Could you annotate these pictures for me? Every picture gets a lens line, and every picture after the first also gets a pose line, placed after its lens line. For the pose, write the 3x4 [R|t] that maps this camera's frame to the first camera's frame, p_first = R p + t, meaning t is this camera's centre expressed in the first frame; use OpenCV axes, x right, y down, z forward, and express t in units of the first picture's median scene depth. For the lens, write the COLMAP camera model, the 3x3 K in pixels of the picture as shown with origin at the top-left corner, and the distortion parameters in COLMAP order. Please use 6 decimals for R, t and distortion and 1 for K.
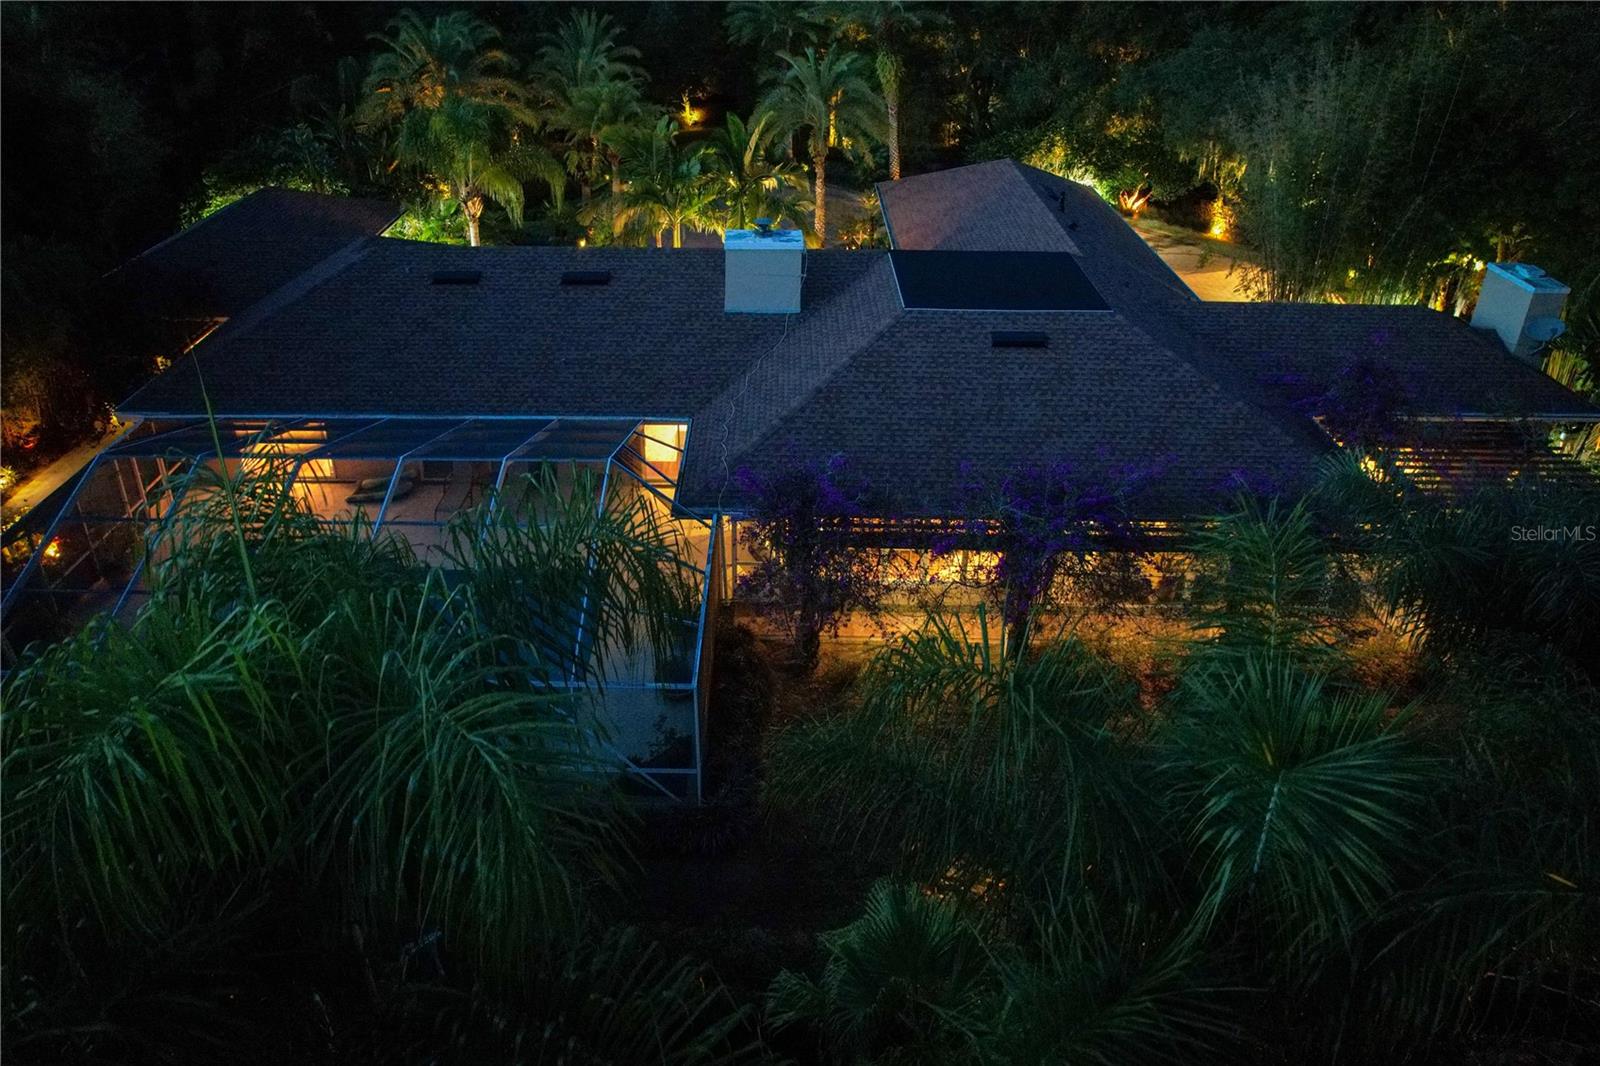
lens RADIAL K [[1065.2, 0, 767.7], [0, 1065.2, 352.1], [0, 0, 1]] dist [-0.046720, -0.003217]
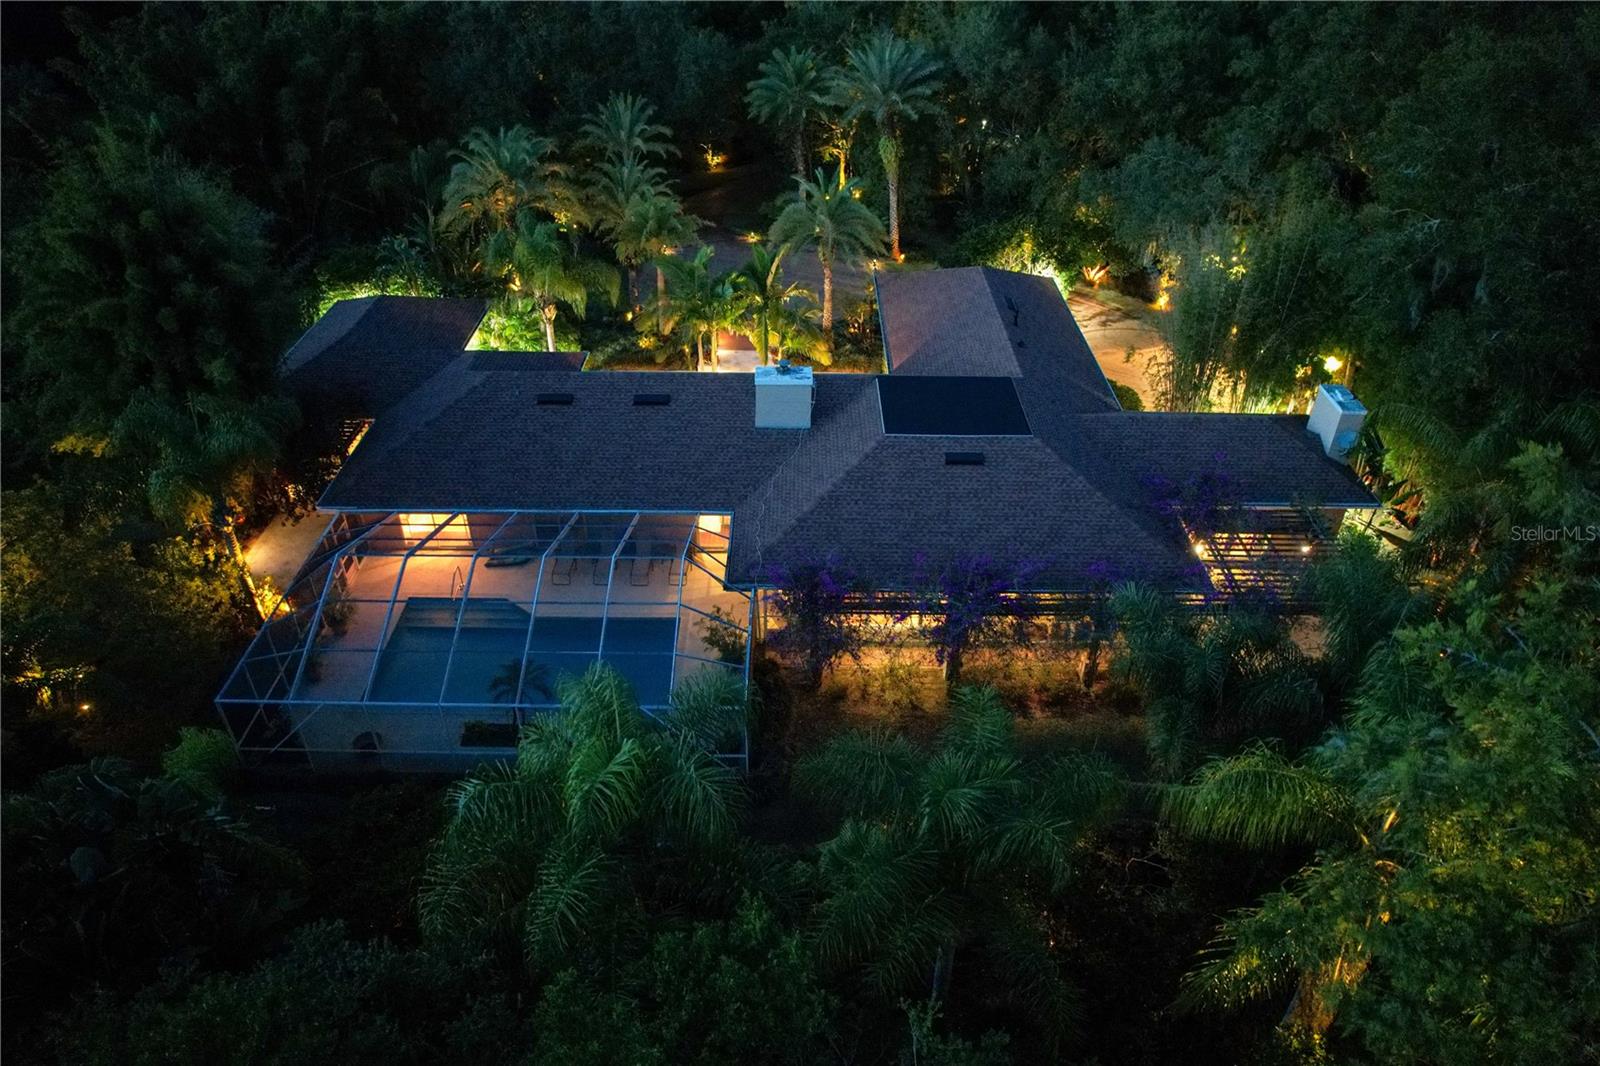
lens RADIAL K [[1035.6, 0, 803.7], [0, 1035.6, 502.2], [0, 0, 1]] dist [-0.033538, 0.001212]
pose [[0.999789, -0.004055, 0.020122, -0.005354], [0.000600, 0.985650, 0.168800, -0.164995], [-0.020518, -0.168752, 0.985445, -0.324193]]
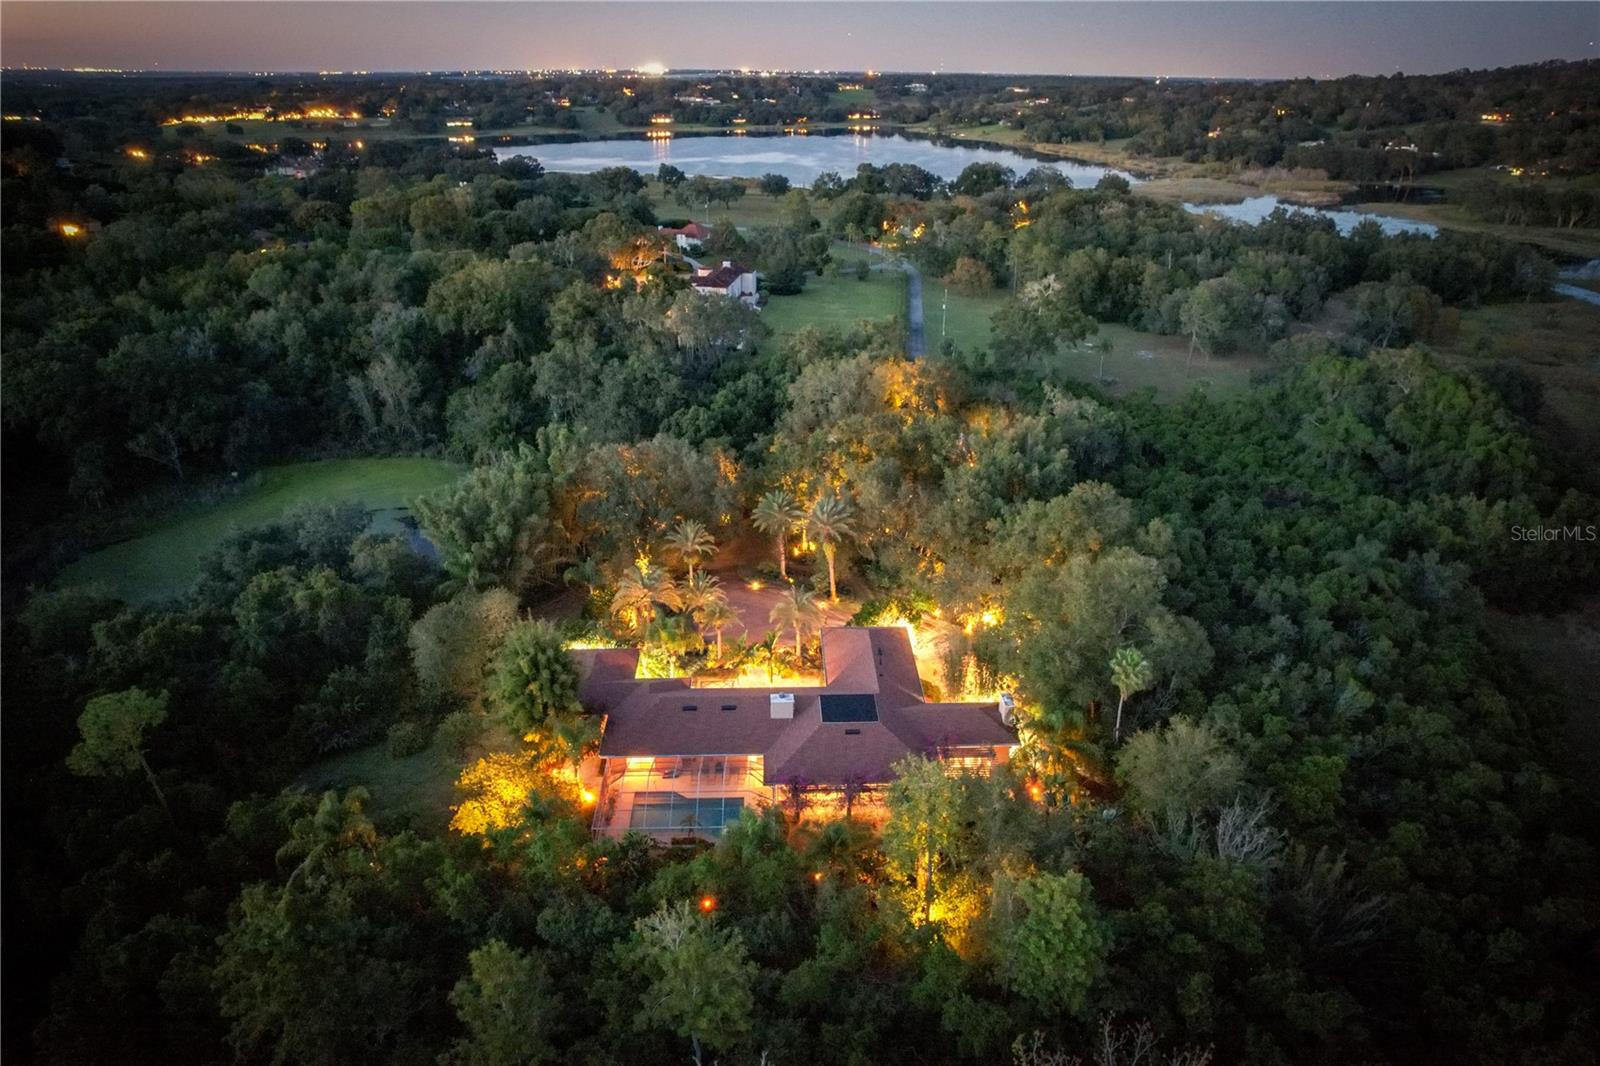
lens RADIAL K [[1004.6, 0, 803.8], [0, 1004.6, 494.8], [0, 0, 1]] dist [-0.036376, 0.001231]
pose [[0.998523, -0.019030, 0.050895, -0.083816], [0.020679, 0.999272, -0.032071, -0.640782], [-0.050248, 0.033076, 0.998189, -2.211277]]
